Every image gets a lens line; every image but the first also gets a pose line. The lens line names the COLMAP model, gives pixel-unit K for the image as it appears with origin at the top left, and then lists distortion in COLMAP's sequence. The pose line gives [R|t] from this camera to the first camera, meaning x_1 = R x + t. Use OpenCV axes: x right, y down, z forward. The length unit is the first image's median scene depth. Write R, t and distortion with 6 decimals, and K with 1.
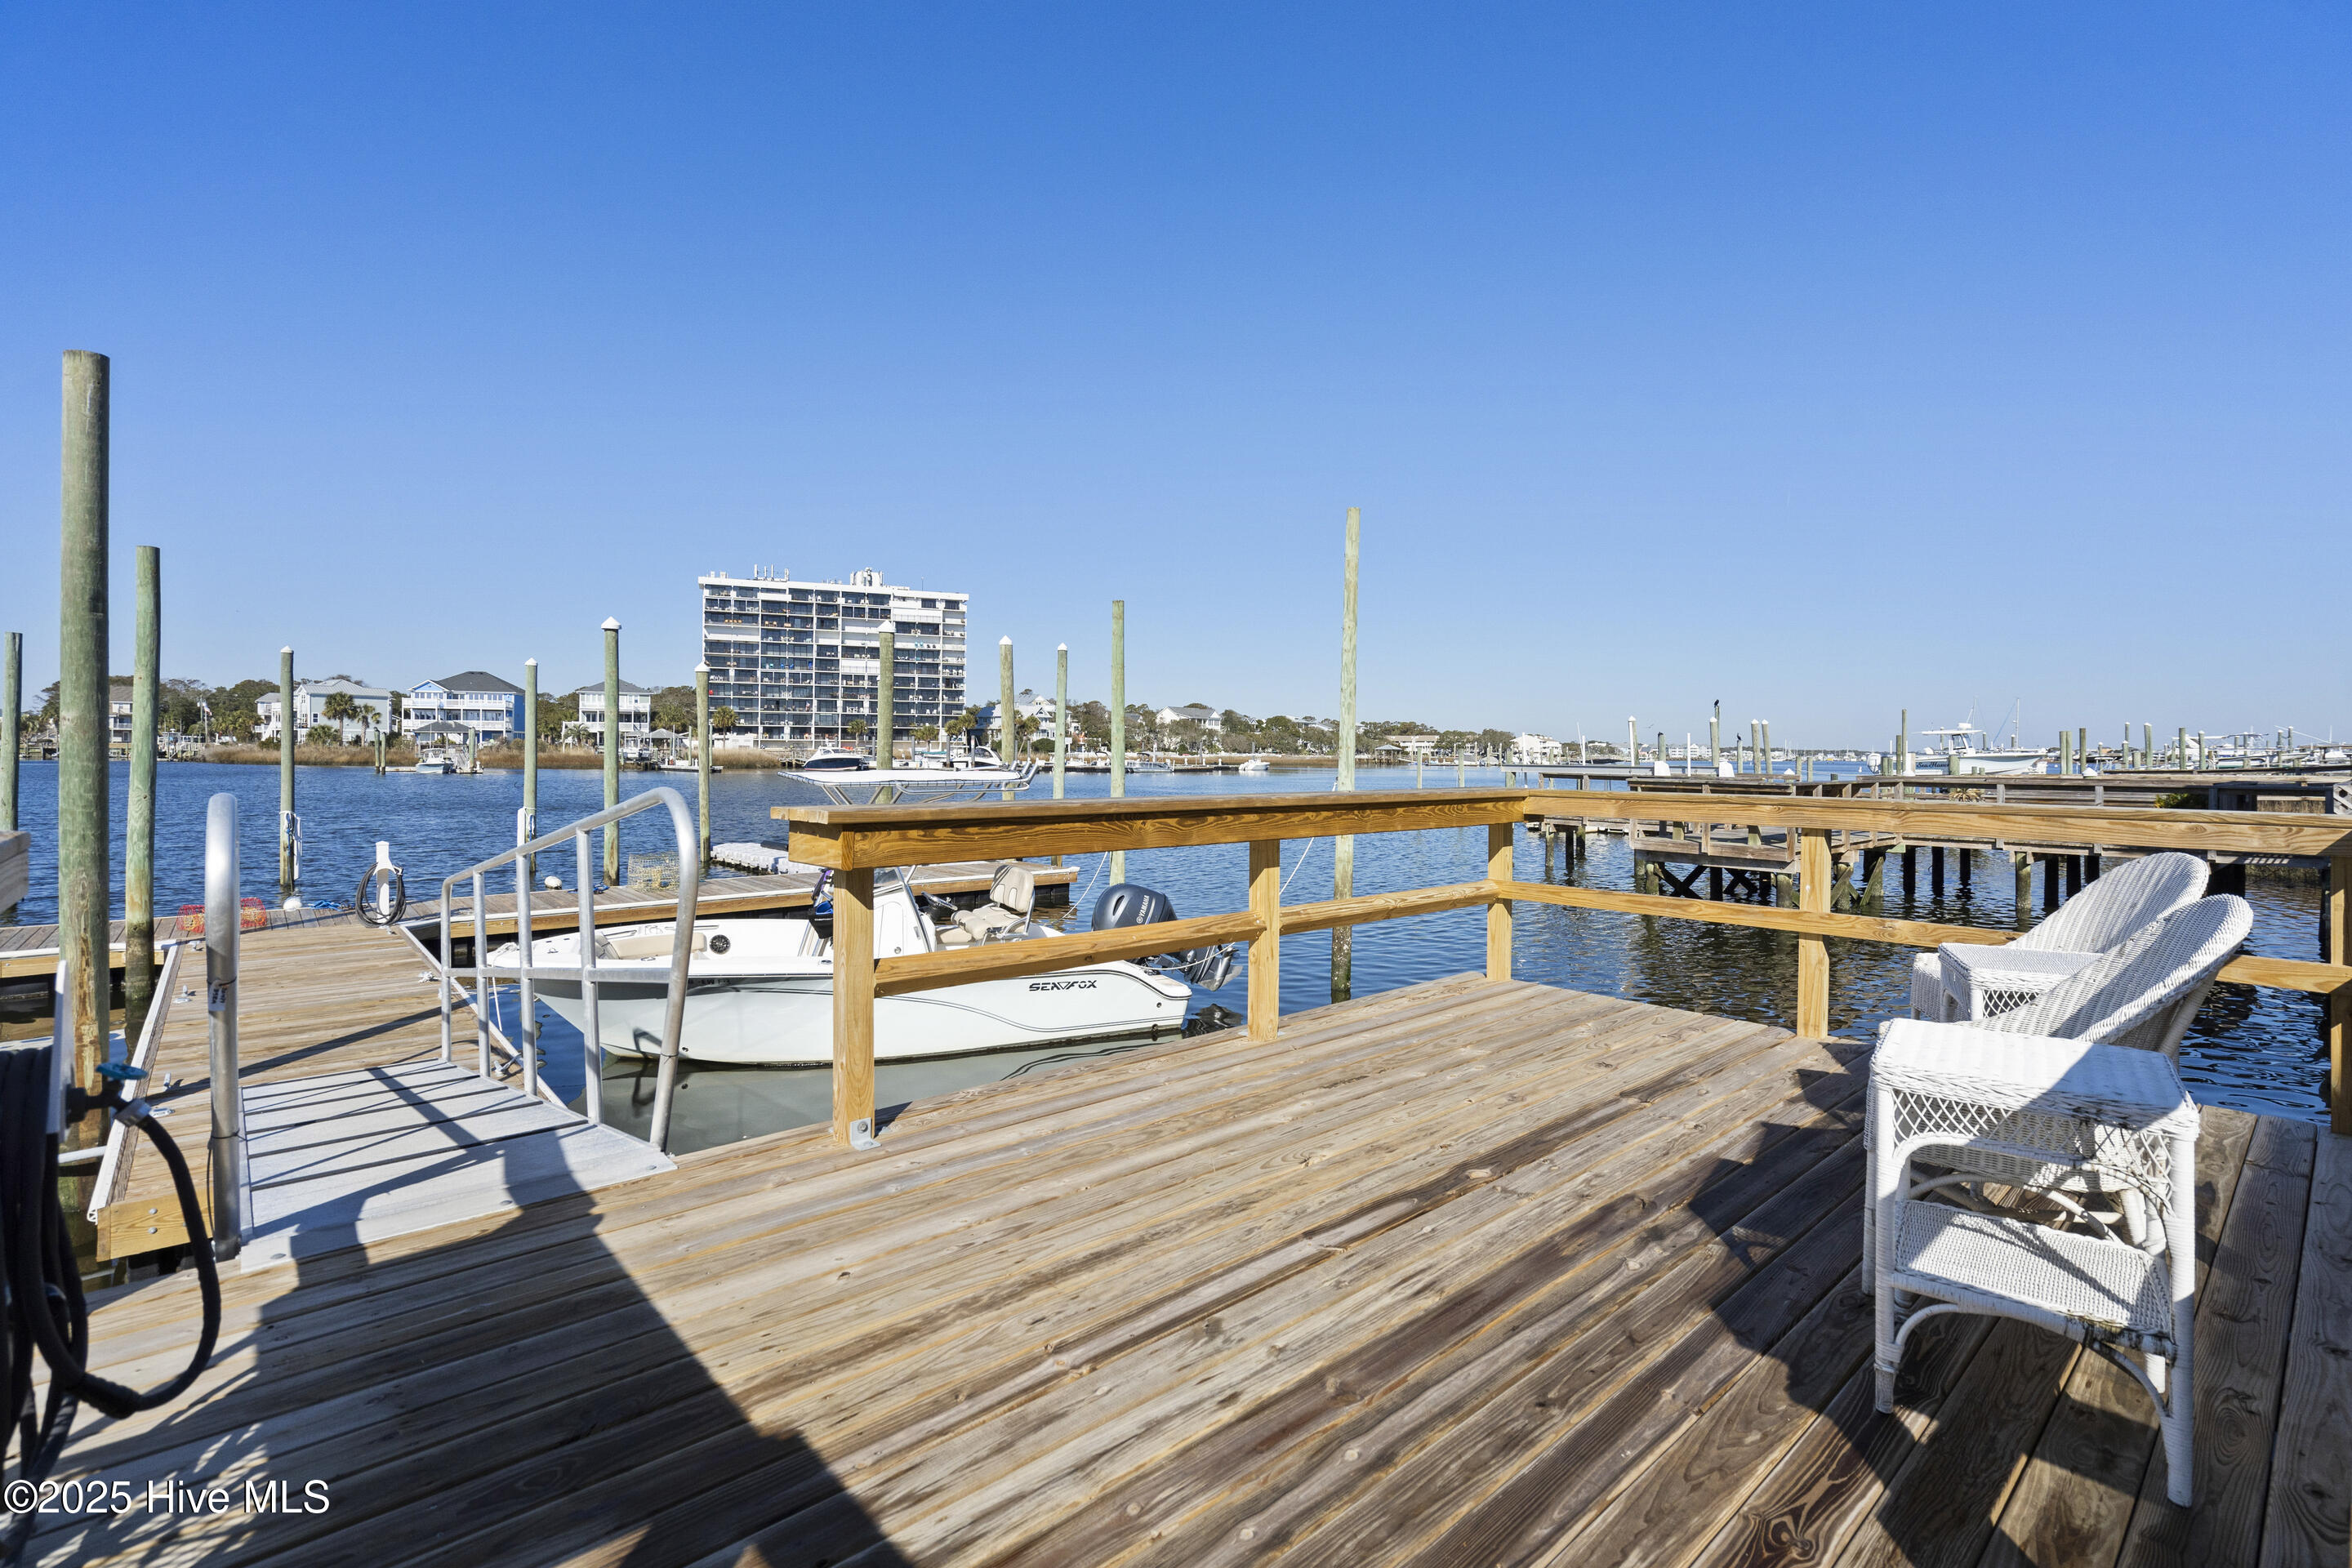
lens RADIAL K [[1076.1, 0, 1176.2], [0, 1076.1, 772.6], [0, 0, 1]] dist [0.013466, 0.000132]
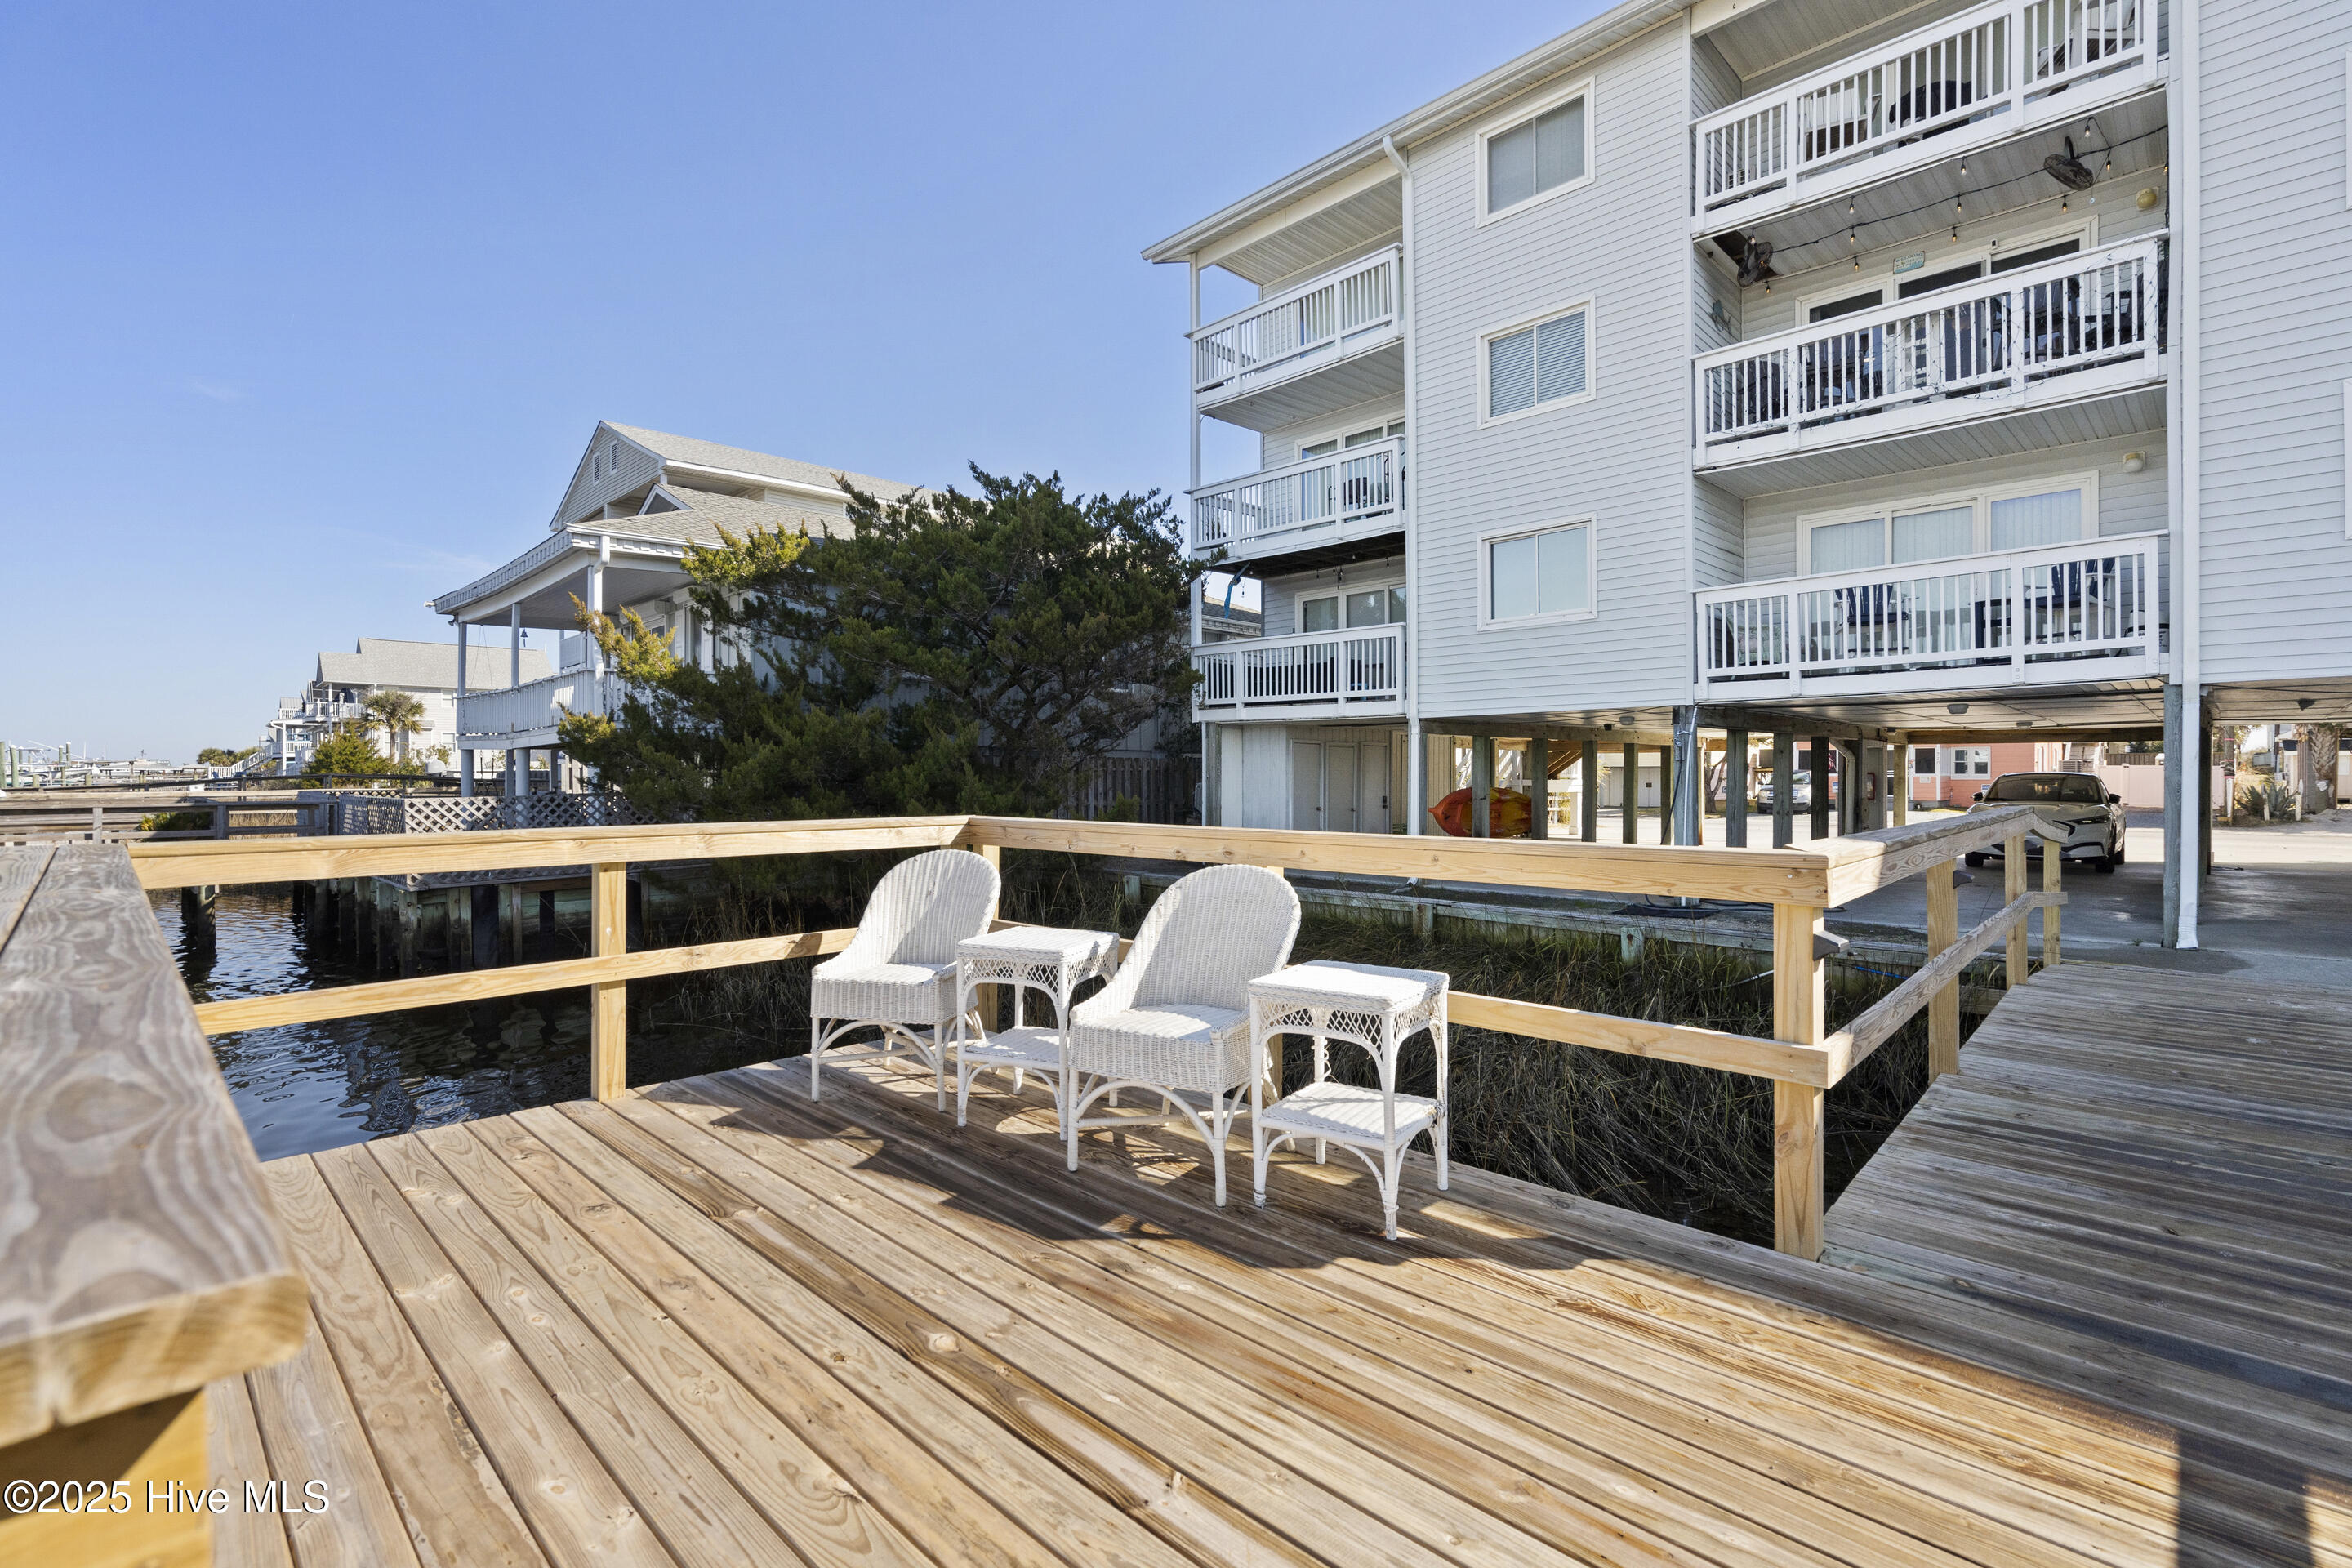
lens RADIAL K [[1067.6, 0, 1178.4], [0, 1067.6, 796.1], [0, 0, 1]] dist [-0.003839, 0.000005]
pose [[-0.089558, -0.021184, 0.995756, -0.479801], [0.012140, 0.999676, 0.022359, -0.023045], [-0.995908, 0.014091, -0.089272, 0.931305]]
